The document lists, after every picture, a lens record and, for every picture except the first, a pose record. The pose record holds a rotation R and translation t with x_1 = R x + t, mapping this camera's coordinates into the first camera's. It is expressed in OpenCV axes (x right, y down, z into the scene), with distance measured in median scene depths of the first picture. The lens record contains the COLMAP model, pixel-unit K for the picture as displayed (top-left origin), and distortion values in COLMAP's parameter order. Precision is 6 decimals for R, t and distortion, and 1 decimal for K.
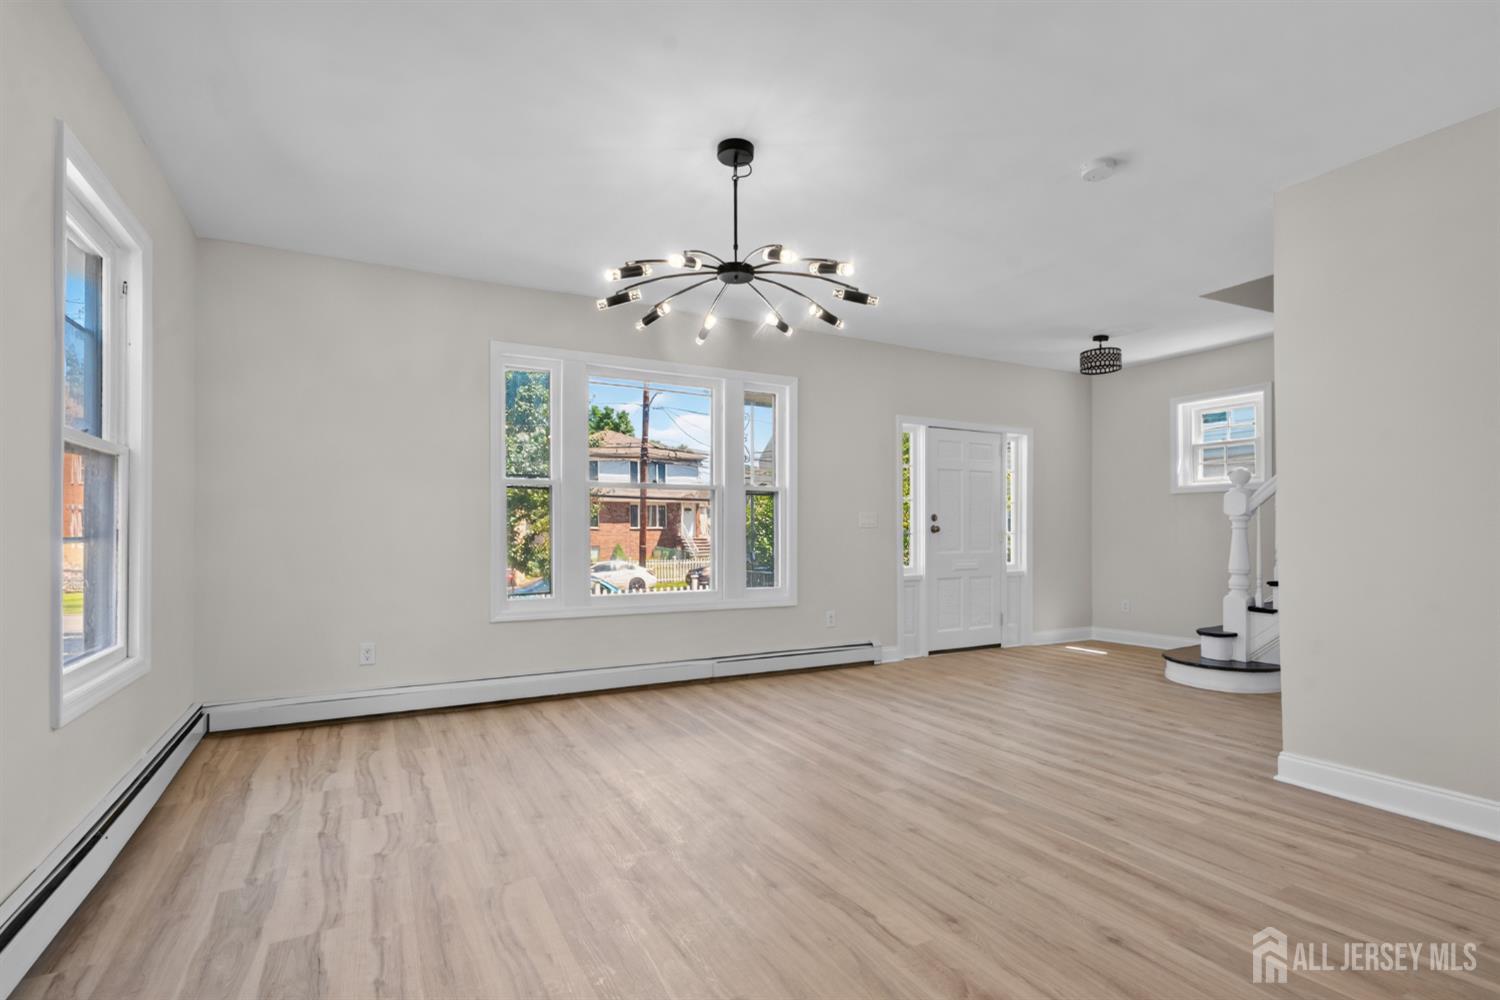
lens RADIAL K [[701.4, 0, 732.4], [0, 701.4, 529.6], [0, 0, 1]] dist [-0.001728, 0.001342]
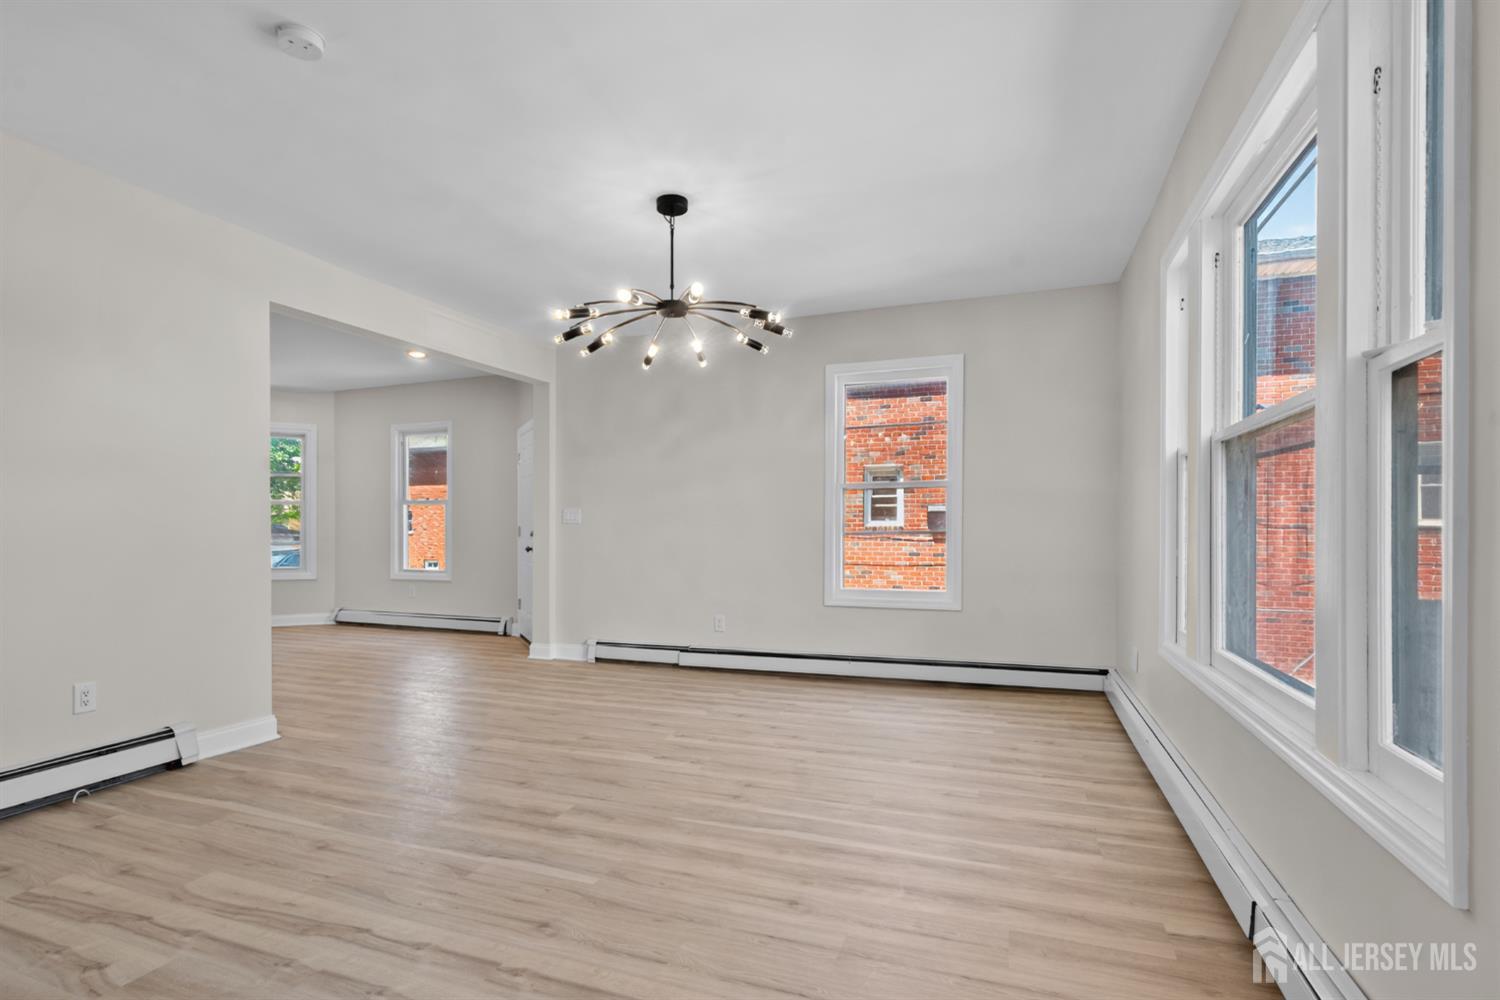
lens RADIAL K [[705.0, 0, 741.2], [0, 705.0, 530.4], [0, 0, 1]] dist [0.001150, 0.001474]
pose [[-0.742390, 0.004707, -0.669951, 0.626716], [0.004824, 0.999987, 0.001680, 0.003196], [0.669950, -0.001984, -0.742403, 1.718520]]
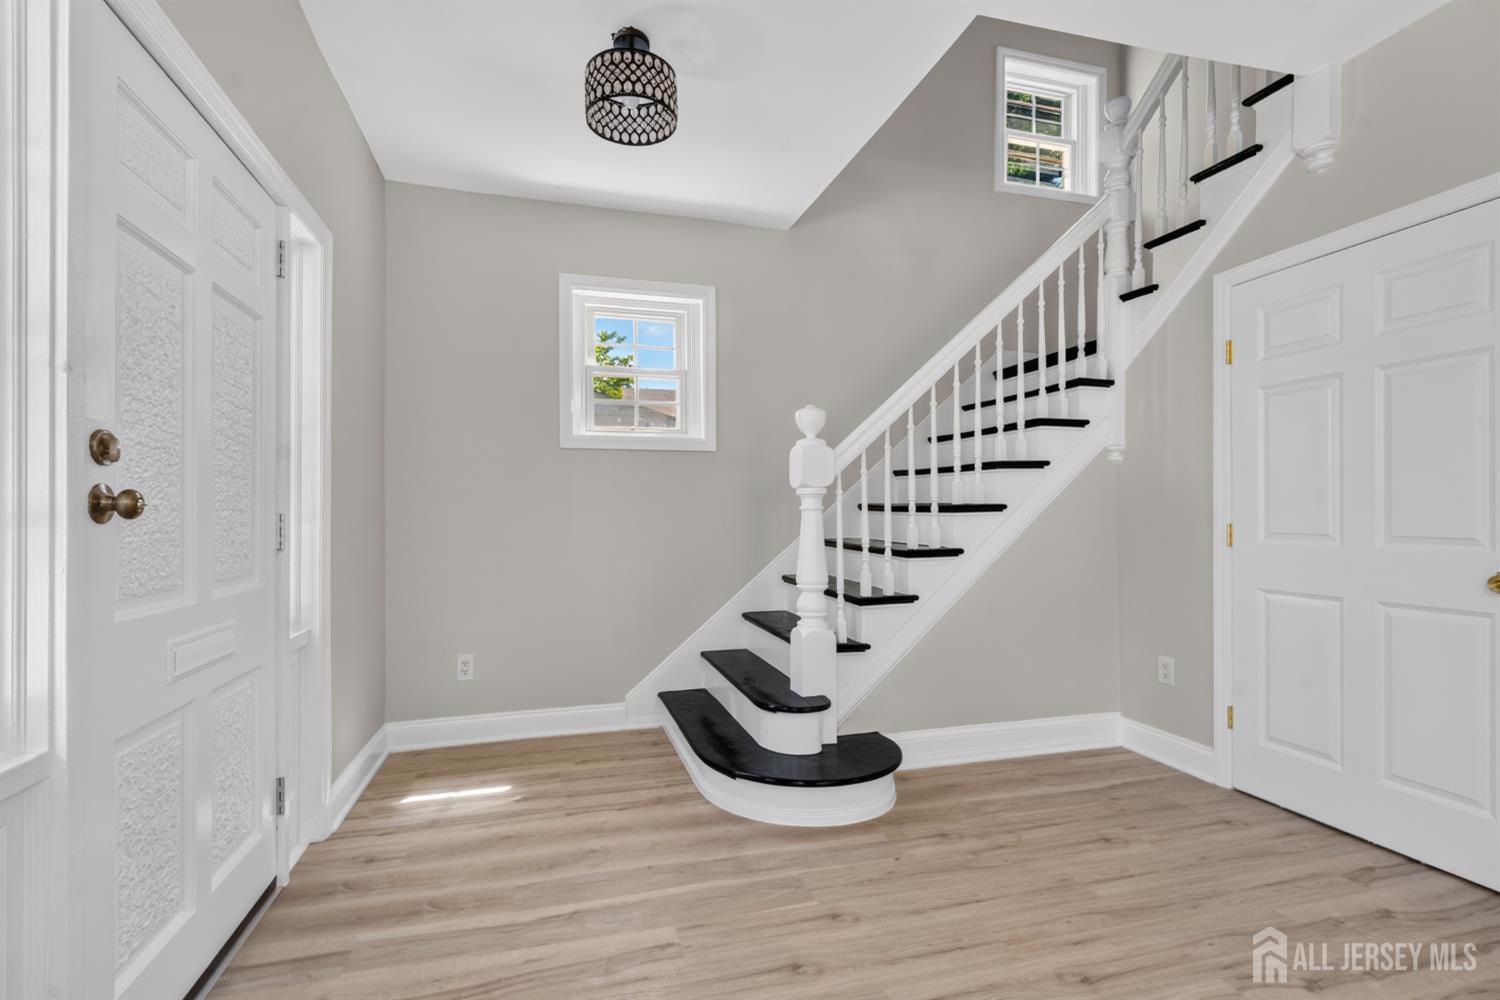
lens RADIAL K [[701.1, 0, 744.9], [0, 701.1, 516.0], [0, 0, 1]] dist [-0.001271, 0.000740]
pose [[0.198392, 0.003905, 0.980115, 0.235208], [0.001352, 0.999990, -0.004258, 0.008246], [-0.980122, 0.002170, 0.198384, 1.478938]]
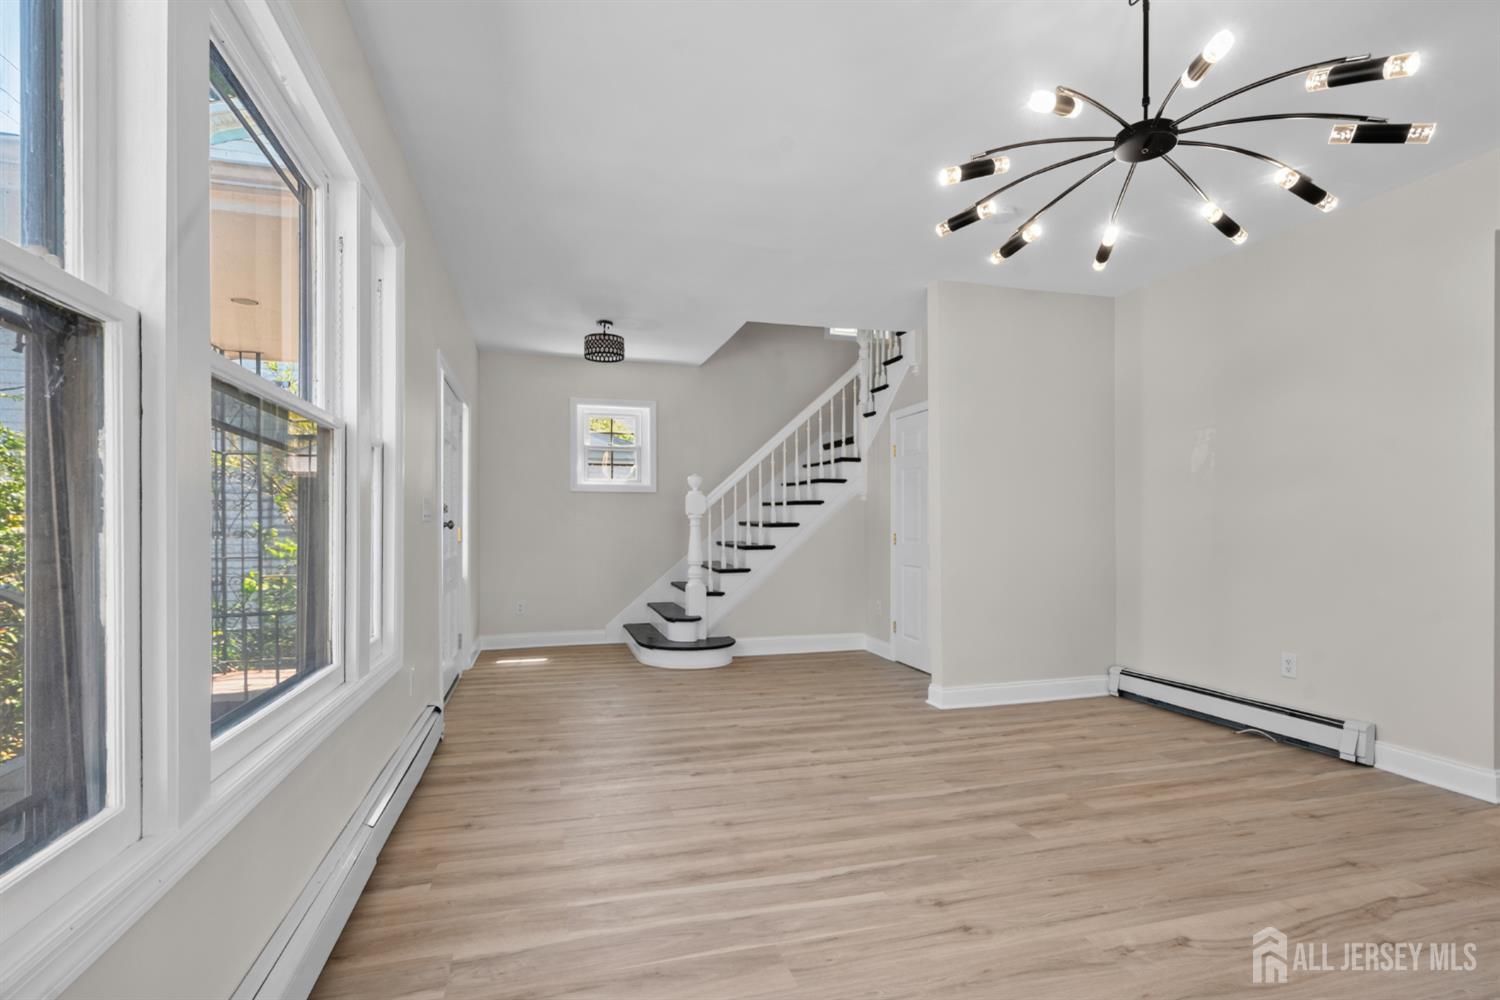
lens RADIAL K [[705.0, 0, 741.2], [0, 705.0, 530.4], [0, 0, 1]] dist [0.001150, 0.001474]
pose [[0.198052, -0.001093, 0.980191, -0.641072], [-0.005250, 0.999984, 0.002176, 0.005063], [-0.980177, -0.005577, 0.198043, 1.093417]]
